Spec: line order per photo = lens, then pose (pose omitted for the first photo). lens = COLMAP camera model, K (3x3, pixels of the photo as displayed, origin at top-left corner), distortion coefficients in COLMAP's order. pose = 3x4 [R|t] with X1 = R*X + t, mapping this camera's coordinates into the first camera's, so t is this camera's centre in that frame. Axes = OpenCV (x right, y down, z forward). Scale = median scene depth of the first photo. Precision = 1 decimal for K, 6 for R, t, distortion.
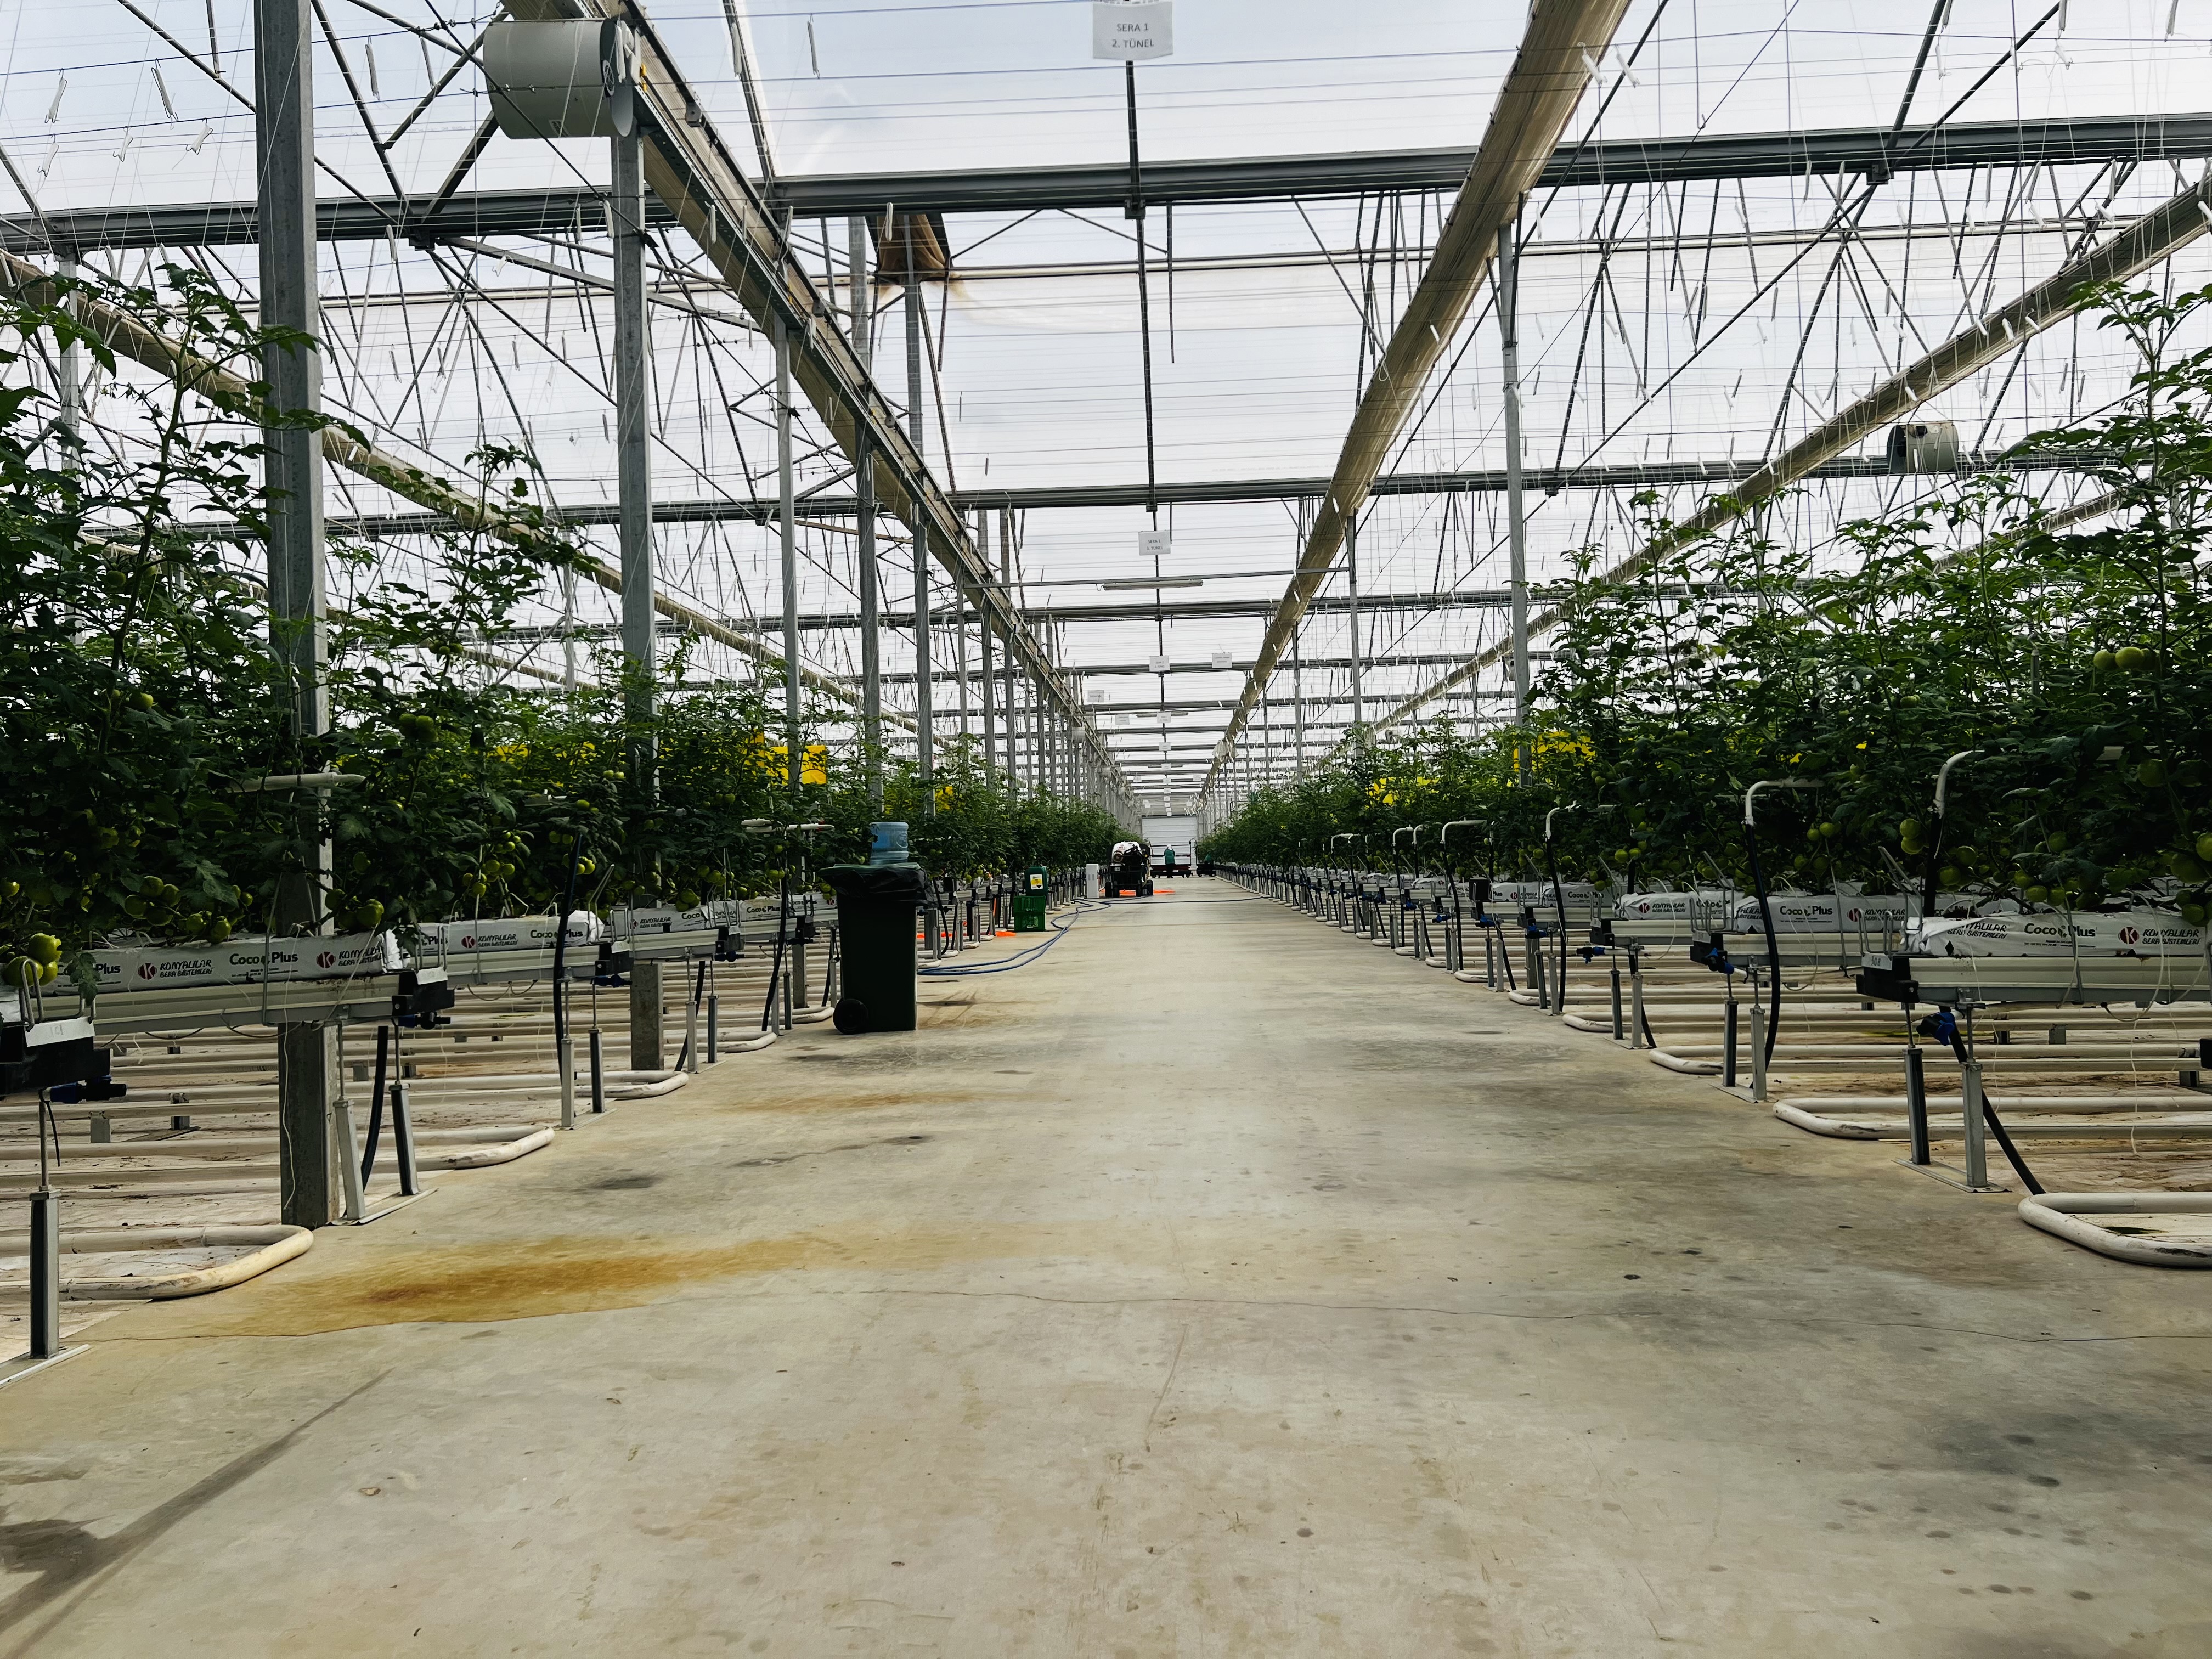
lens RADIAL K [[1692.0, 0, 1086.3], [0, 1692.0, 828.7], [0, 0, 1]] dist [0.036322, 0.001272]
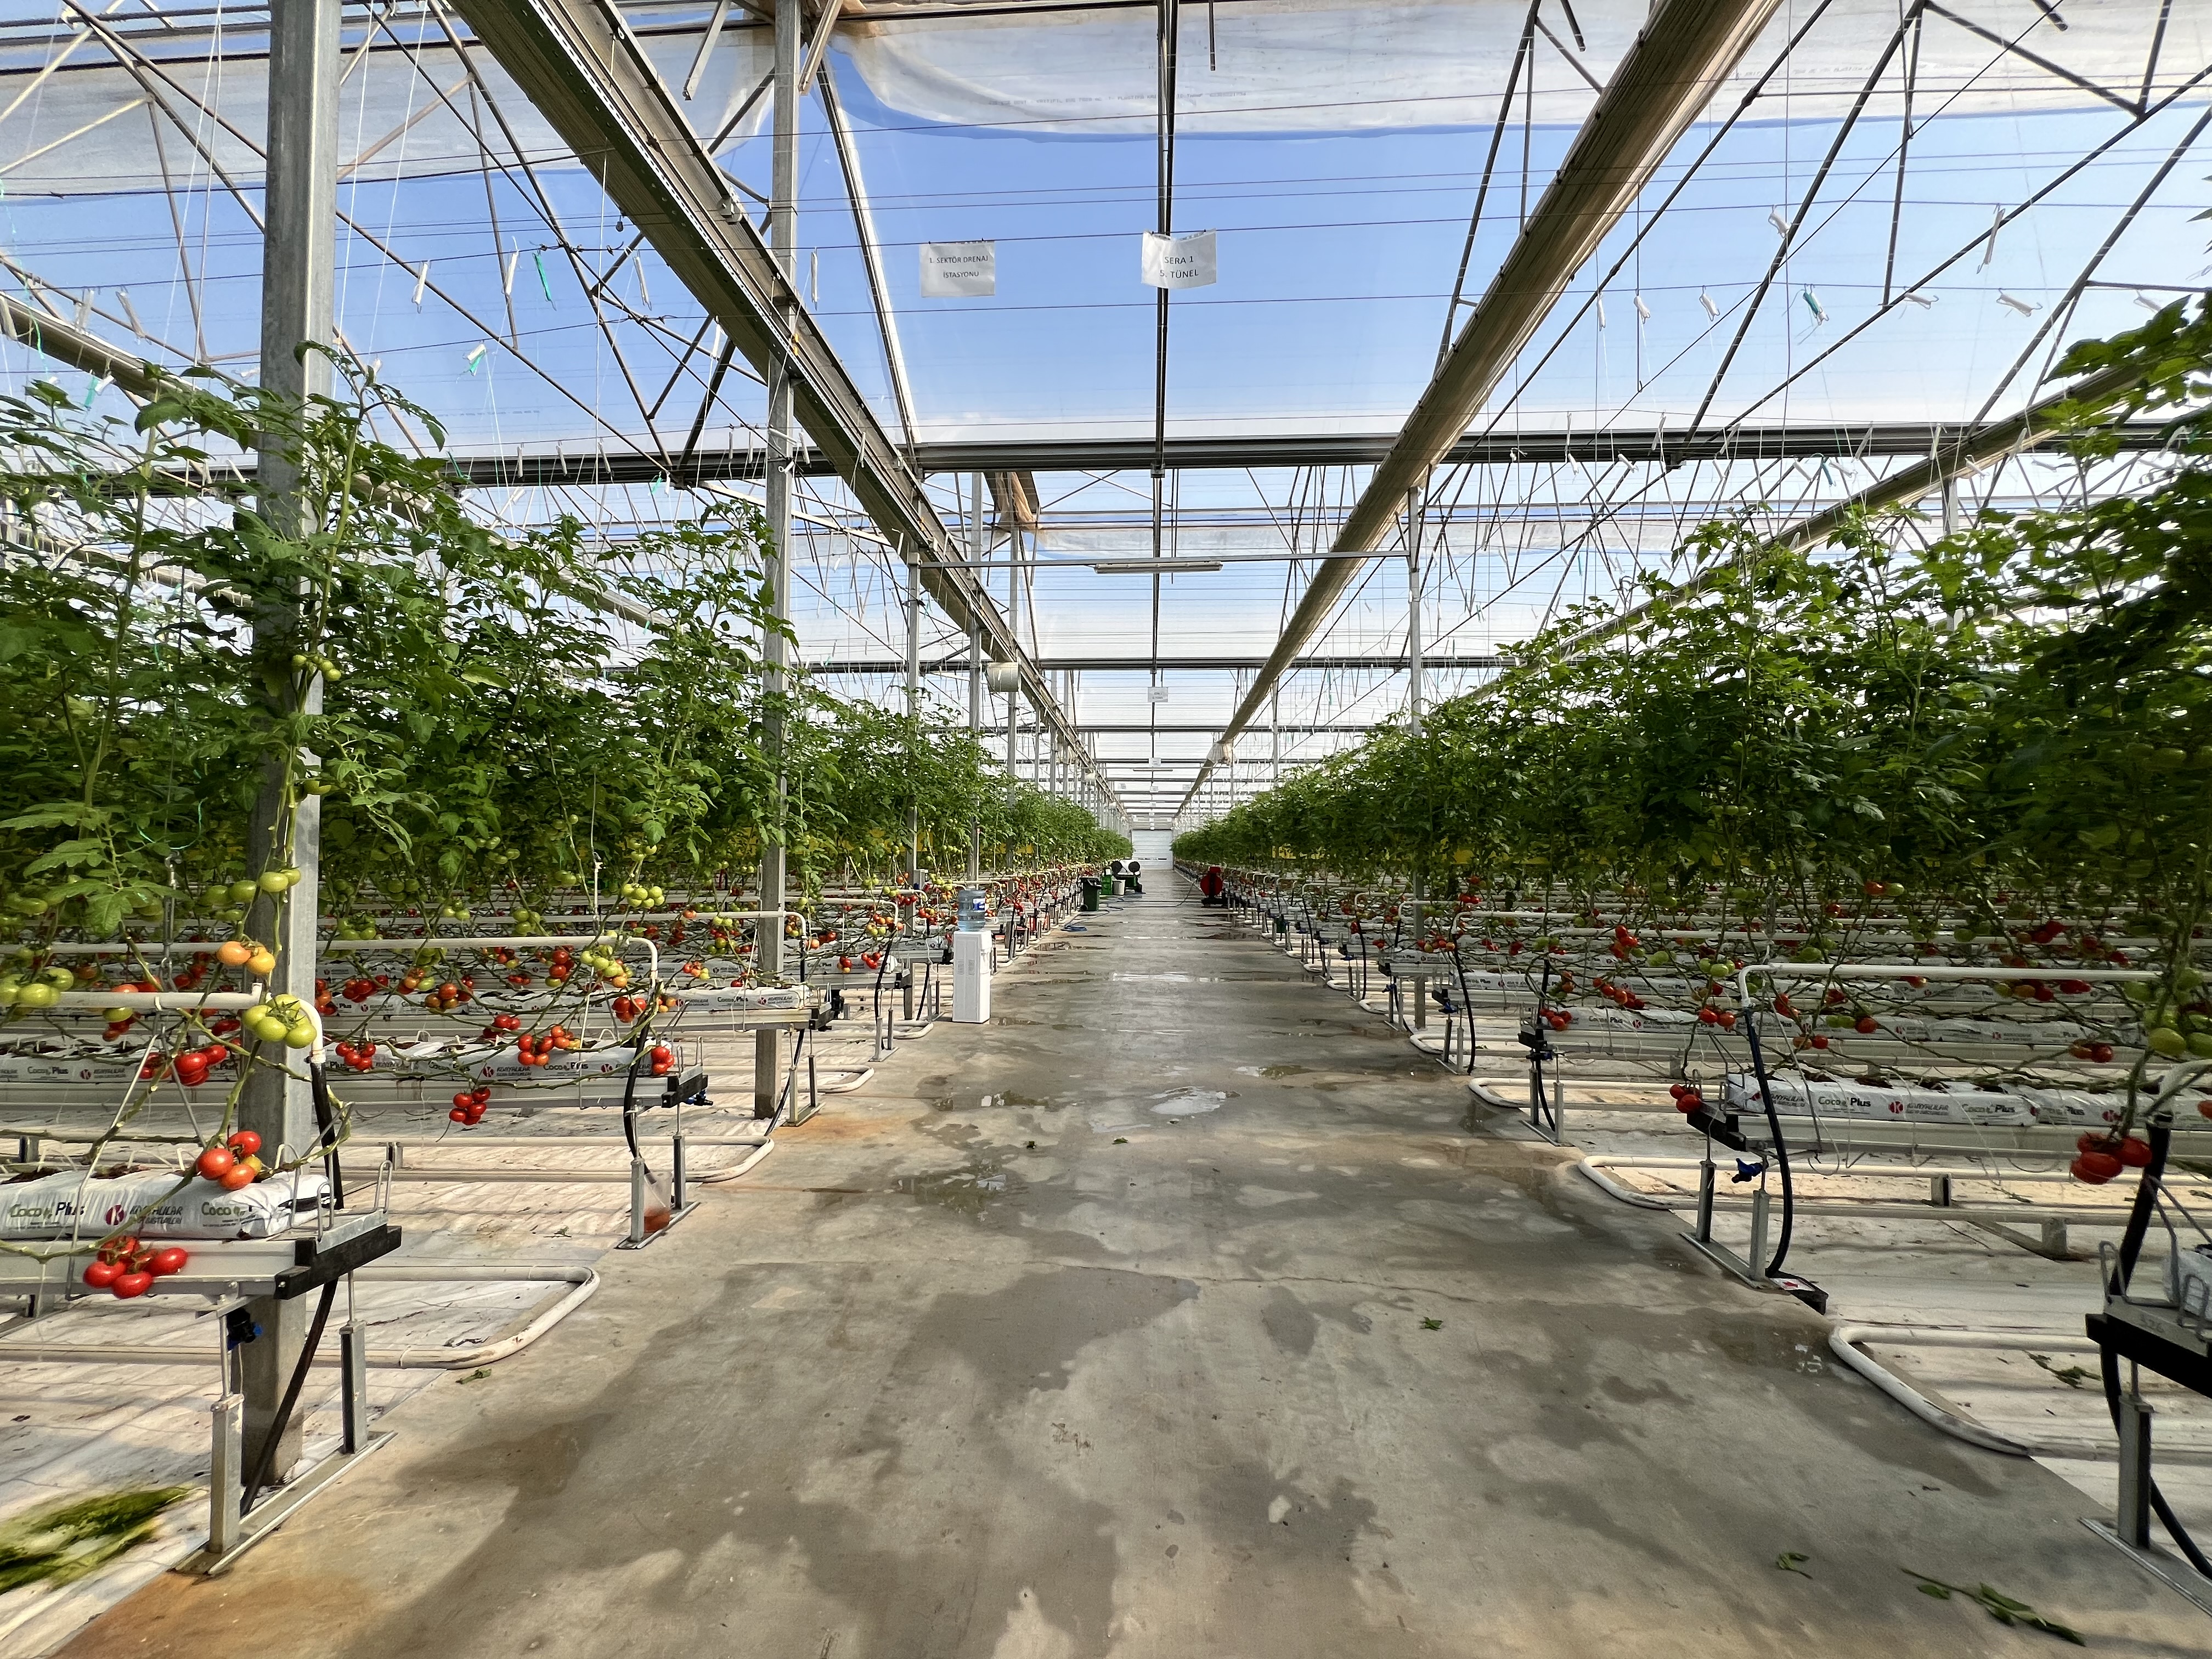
lens RADIAL K [[900.4, 0, 1101.0], [0, 900.4, 819.2], [0, 0, 1]] dist [0.009603, 0.000349]
pose [[0.999524, 0.030603, -0.003829, -0.005897], [-0.030670, 0.999350, -0.018938, -0.037261], [0.003247, 0.019047, 0.999813, 0.172141]]
